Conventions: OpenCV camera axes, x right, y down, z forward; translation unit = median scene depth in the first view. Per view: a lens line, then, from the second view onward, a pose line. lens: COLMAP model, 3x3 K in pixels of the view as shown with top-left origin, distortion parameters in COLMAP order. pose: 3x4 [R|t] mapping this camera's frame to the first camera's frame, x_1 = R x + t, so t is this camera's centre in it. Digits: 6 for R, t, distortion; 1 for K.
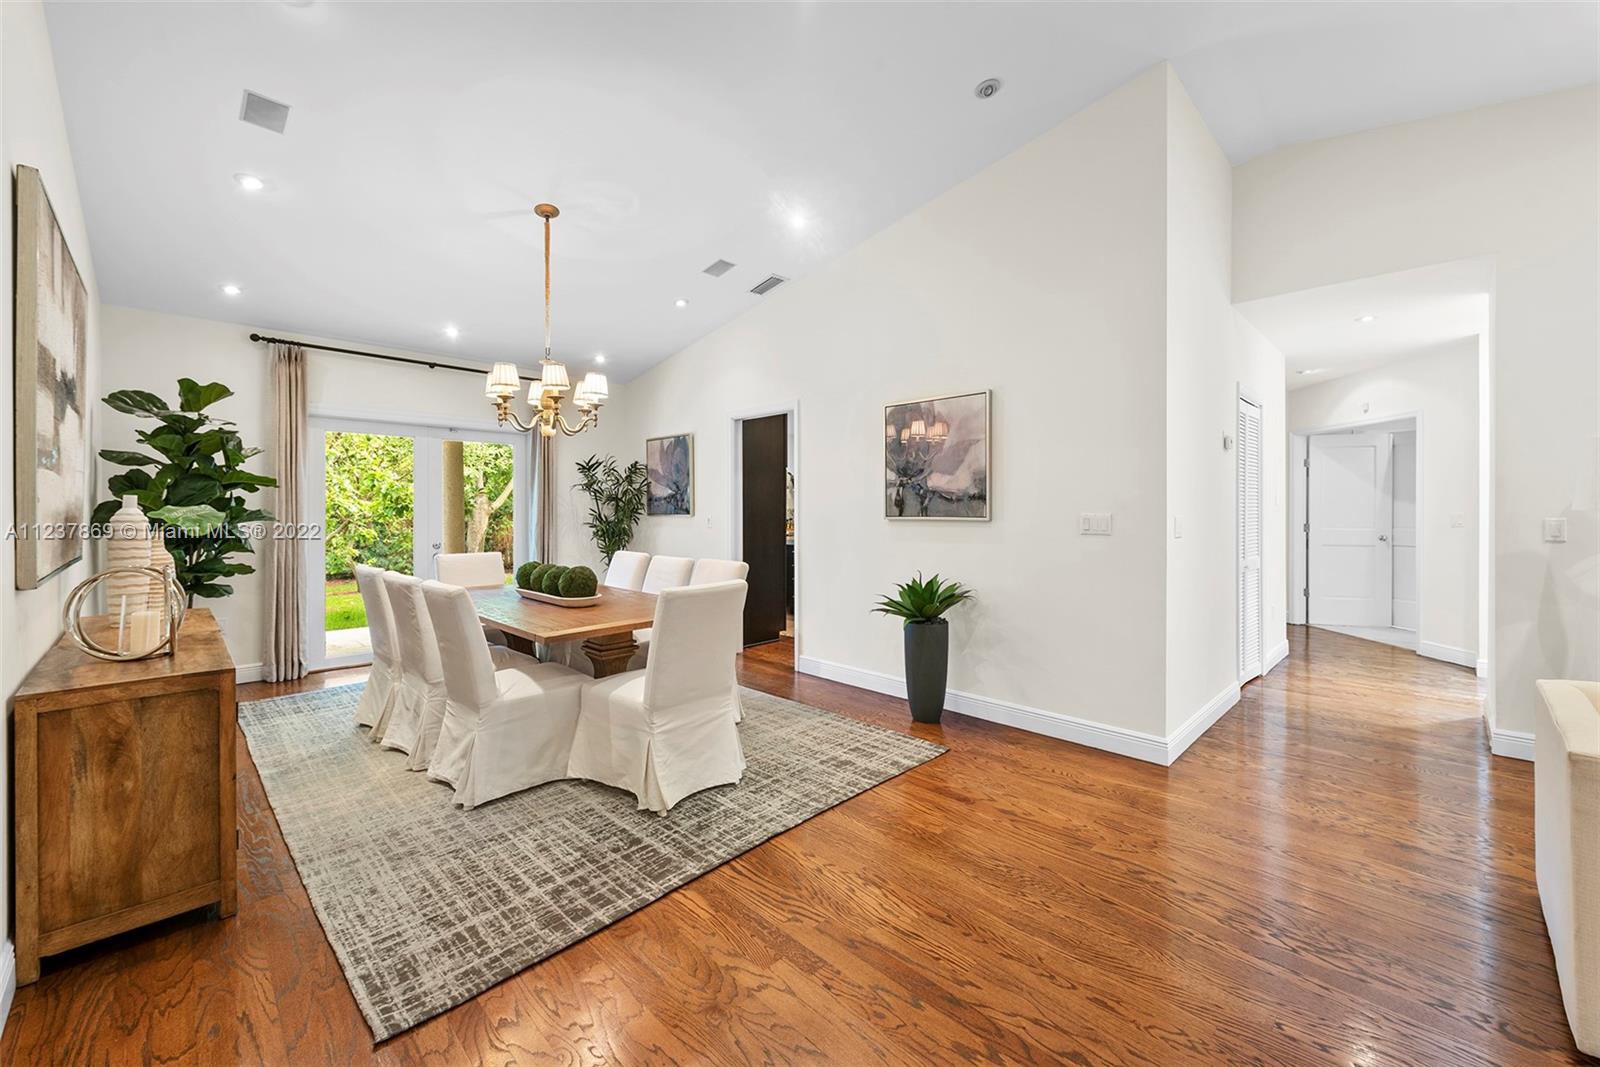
lens RADIAL K [[630.1, 0, 812.4], [0, 630.1, 509.0], [0, 0, 1]] dist [0.005895, -0.000336]
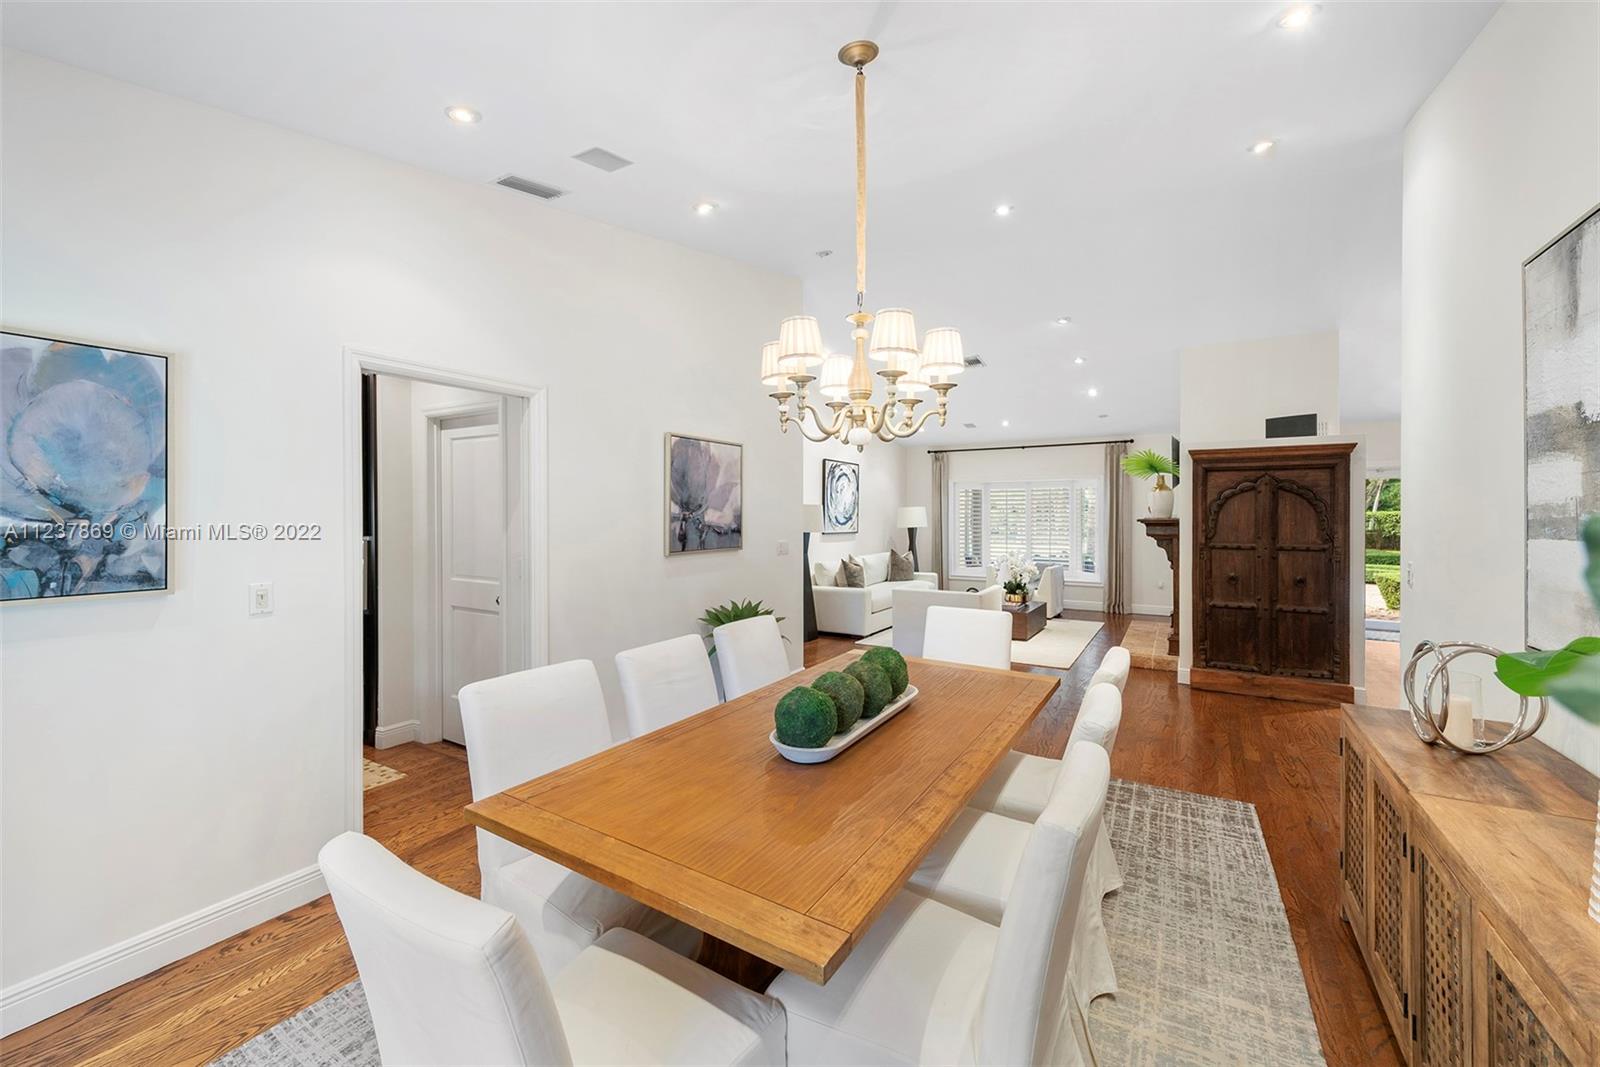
lens RADIAL K [[630.1, 0, 800.2], [0, 630.1, 519.8], [0, 0, 1]] dist [0.005895, -0.000336]
pose [[-0.218773, -0.006093, 0.975757, -0.936663], [0.002662, 0.999973, 0.006841, -0.047796], [-0.975772, 0.004094, -0.218750, 1.141581]]
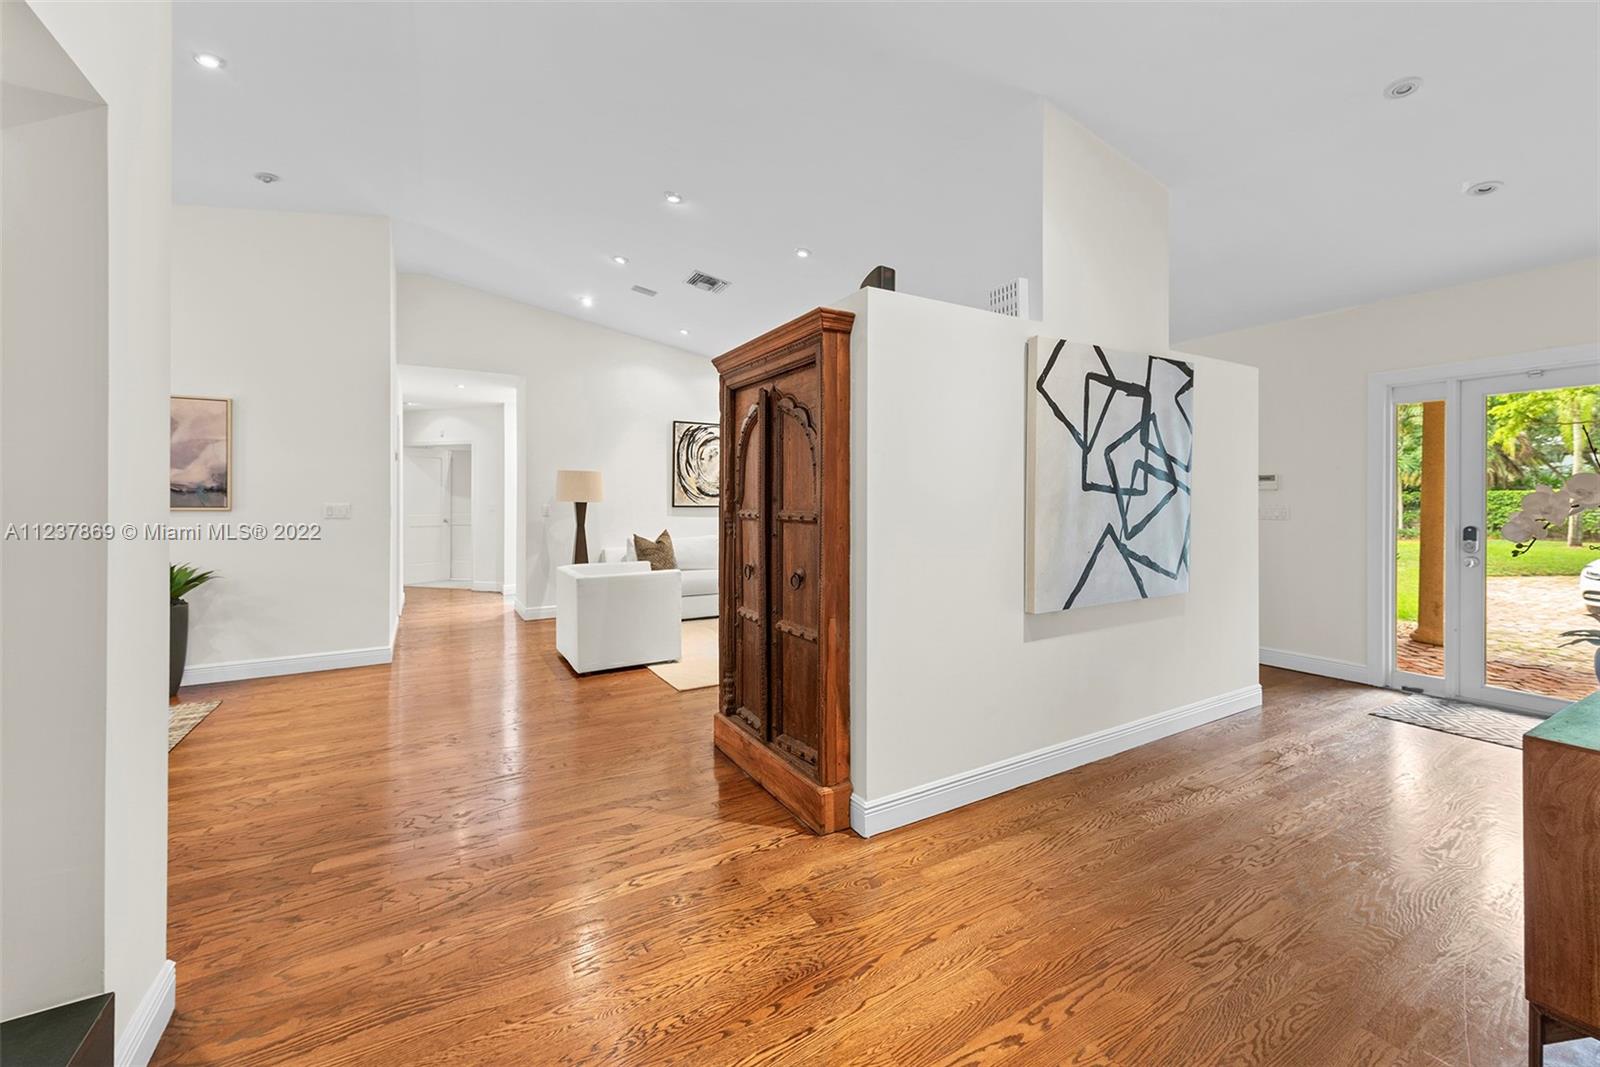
lens RADIAL K [[630.1, 0, 791.3], [0, 630.1, 498.9], [0, 0, 1]] dist [0.005895, -0.000336]
pose [[0.262074, 0.004297, 0.965038, -0.575682], [0.001622, 0.999987, -0.004893, 0.005042], [-0.965046, 0.002848, 0.262064, -0.313732]]
